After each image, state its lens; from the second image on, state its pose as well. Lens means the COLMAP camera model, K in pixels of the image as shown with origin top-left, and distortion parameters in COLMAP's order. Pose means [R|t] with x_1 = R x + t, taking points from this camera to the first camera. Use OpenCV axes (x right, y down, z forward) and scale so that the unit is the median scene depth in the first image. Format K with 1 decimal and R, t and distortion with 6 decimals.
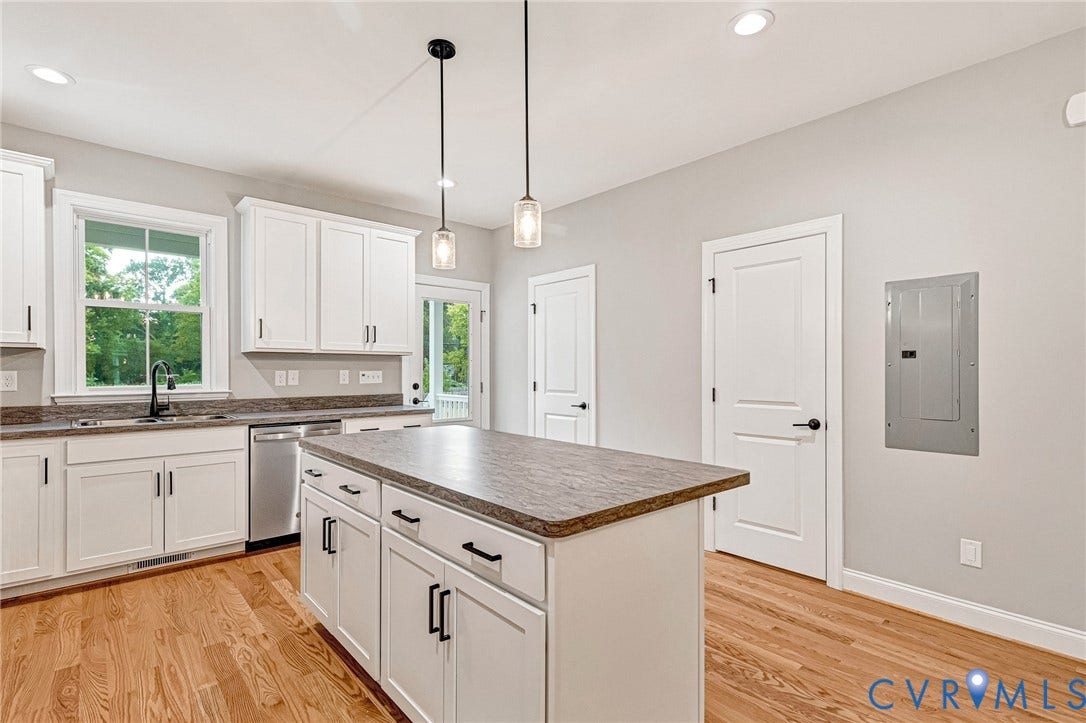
lens RADIAL K [[518.9, 0, 542.9], [0, 518.9, 369.4], [0, 0, 1]] dist [0.013825, -0.003420]
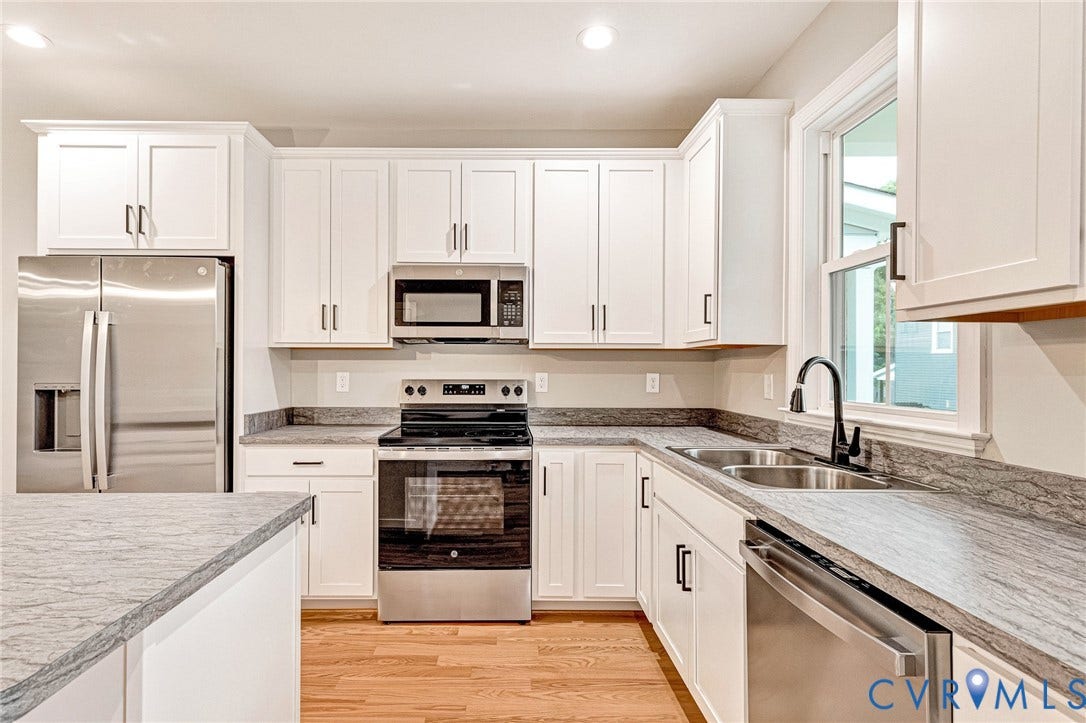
lens RADIAL K [[529.0, 0, 508.2], [0, 529.0, 364.0], [0, 0, 1]] dist [0.005882, 0.000715]
pose [[-0.665457, -0.010951, -0.746356, -0.129873], [-0.004922, 0.999935, -0.010284, -0.001669], [0.746420, -0.003170, -0.665468, 1.086394]]
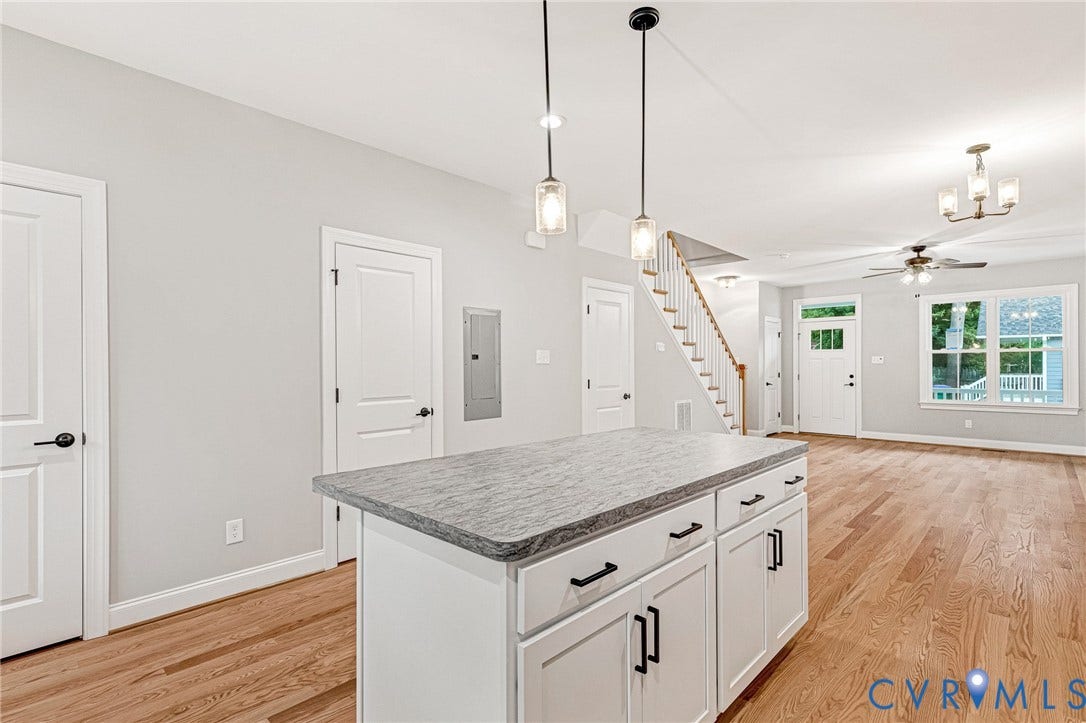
lens RADIAL K [[518.9, 0, 540.1], [0, 518.9, 358.6], [0, 0, 1]] dist [0.013825, -0.003420]
pose [[-0.085939, 0.013443, 0.996210, -0.608933], [0.003669, 0.999906, -0.013177, -0.003755], [-0.996294, 0.002523, -0.085980, 0.710913]]
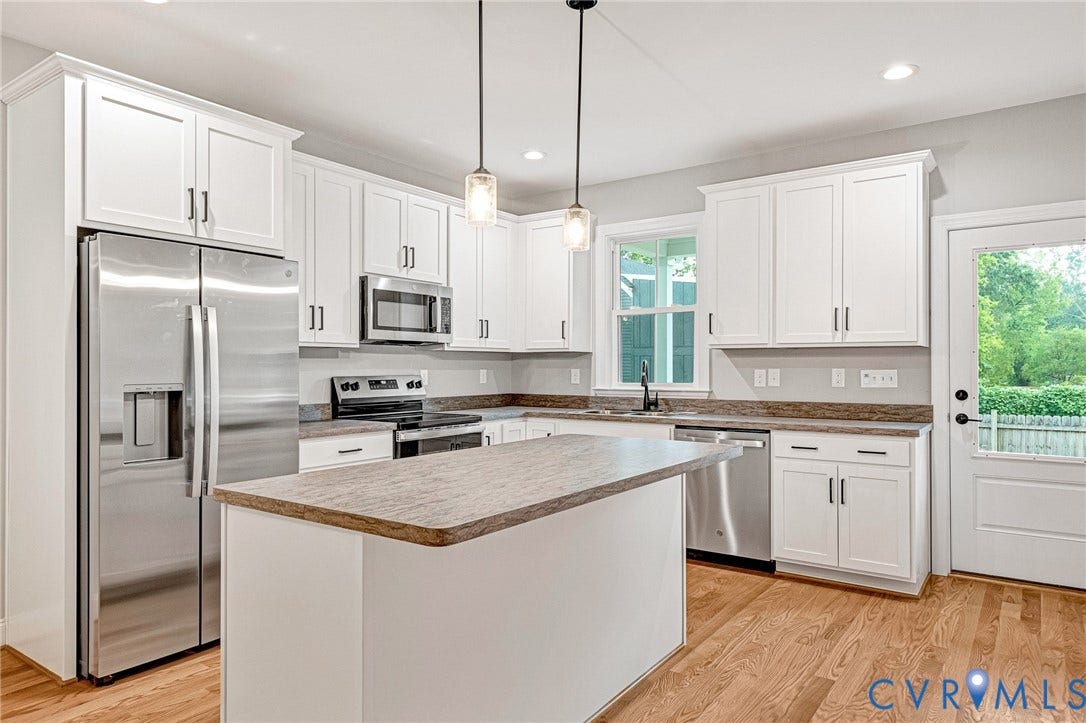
lens RADIAL K [[692.0, 0, 540.2], [0, 692.0, 357.0], [0, 0, 1]] dist [0.008596, -0.002546]
pose [[0.225944, -0.016416, -0.974002, 0.610971], [-0.000067, 0.999858, -0.016868, 0.001697], [0.974140, 0.003877, 0.225910, 0.446699]]
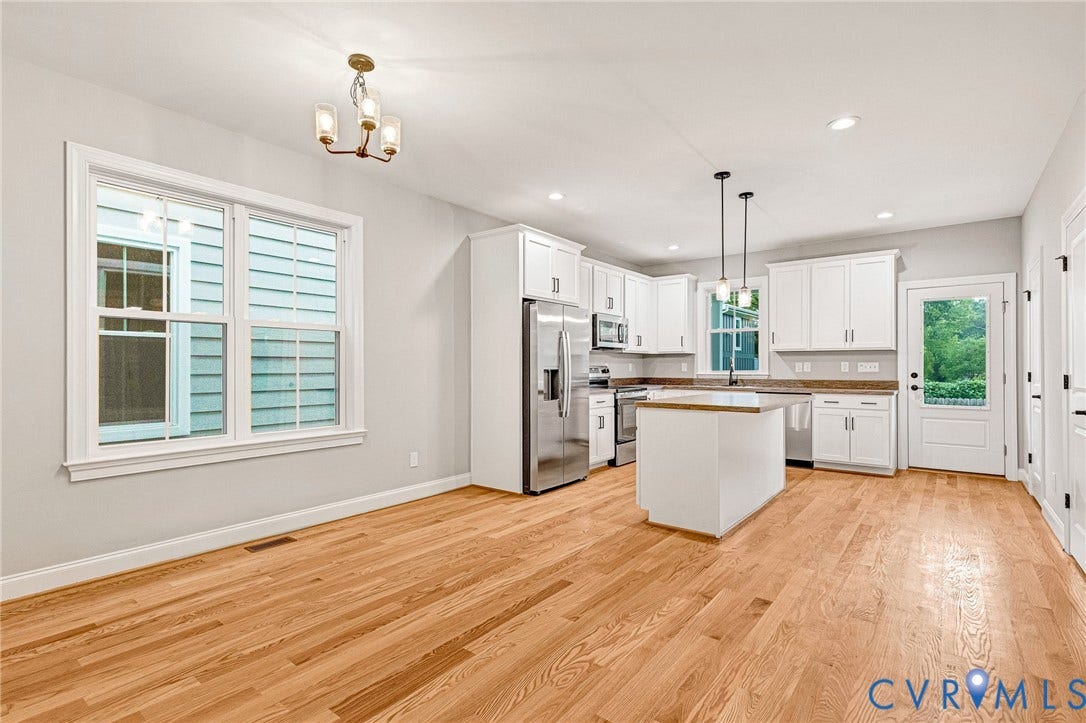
lens RADIAL K [[518.9, 0, 539.1], [0, 518.9, 364.3], [0, 0, 1]] dist [0.013825, -0.003420]
pose [[0.179764, -0.007938, -0.983678, 1.054244], [-0.000833, 0.999966, -0.008222, 0.024808], [0.983709, 0.002297, 0.179751, -0.072492]]
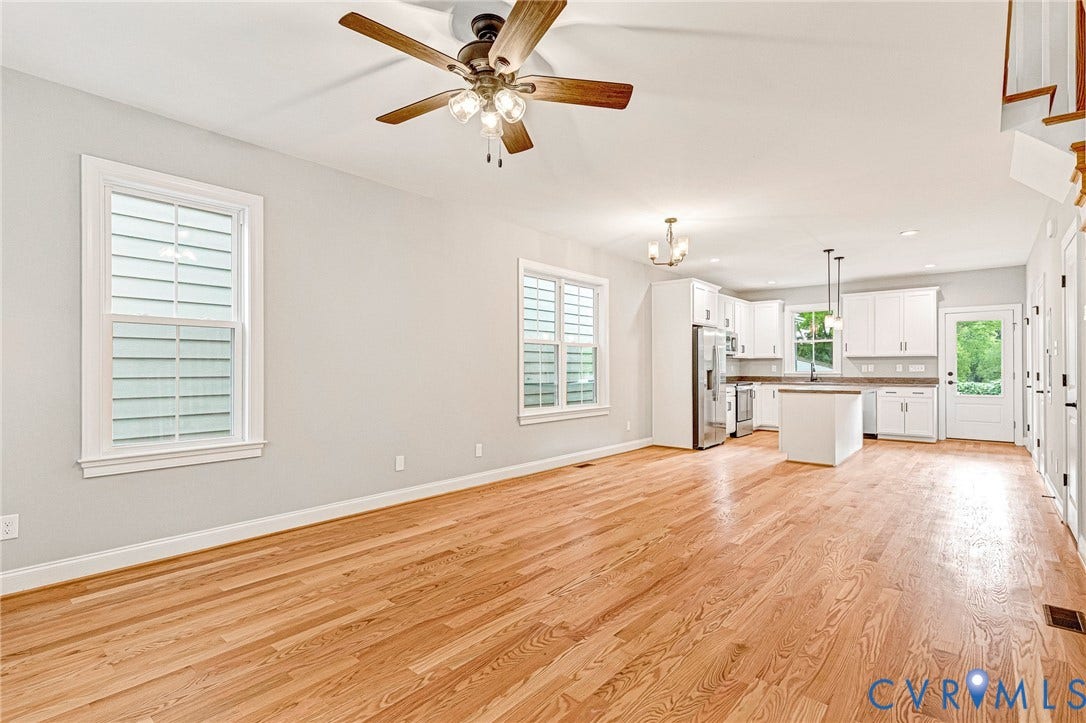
lens RADIAL K [[518.9, 0, 542.0], [0, 518.9, 365.2], [0, 0, 1]] dist [0.013825, -0.003420]
pose [[0.140222, -0.008070, -0.990087, 1.718024], [-0.000041, 0.999967, -0.008156, 0.024896], [0.990120, 0.001184, 0.140217, -0.761572]]
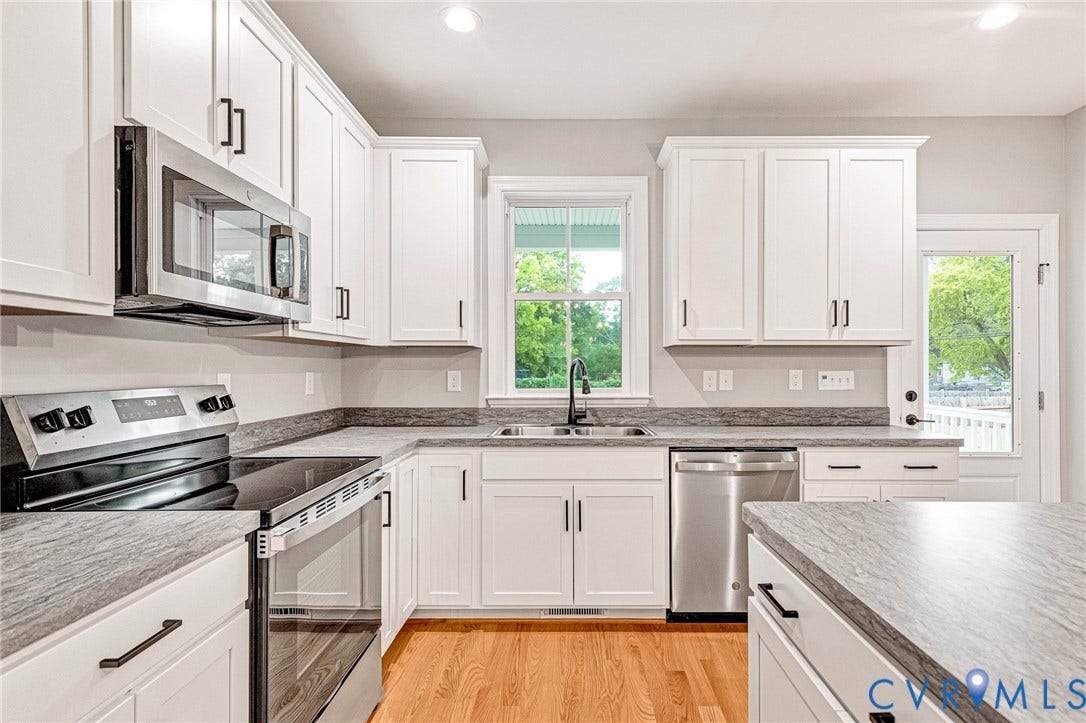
lens RADIAL K [[533.8, 0, 571.6], [0, 533.8, 364.4], [0, 0, 1]] dist [0.009044, -0.003628]
pose [[0.749644, -0.004997, -0.661822, -0.172991], [0.000958, 0.999979, -0.006466, -0.001779], [0.661840, 0.004213, 0.749633, 0.349297]]
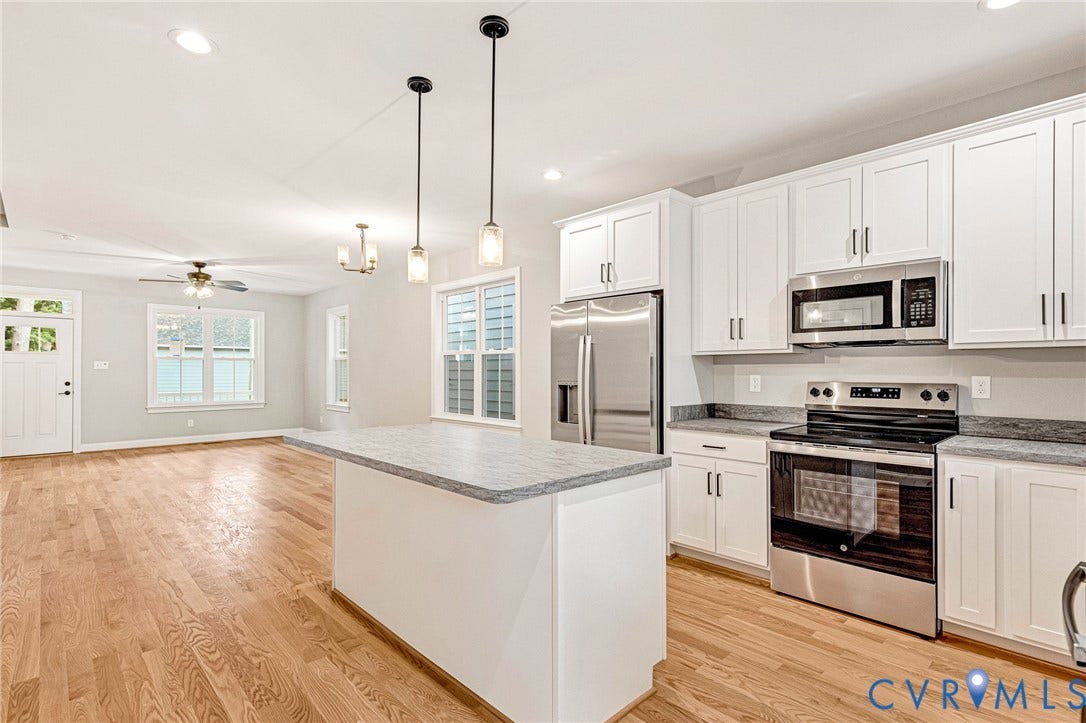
lens RADIAL K [[518.9, 0, 545.7], [0, 518.9, 366.1], [0, 0, 1]] dist [0.013825, -0.003420]
pose [[-0.999219, -0.001732, -0.039482, -0.164300], [-0.001404, 0.999964, -0.008343, -0.003581], [0.039495, -0.008281, -0.999185, 1.277908]]
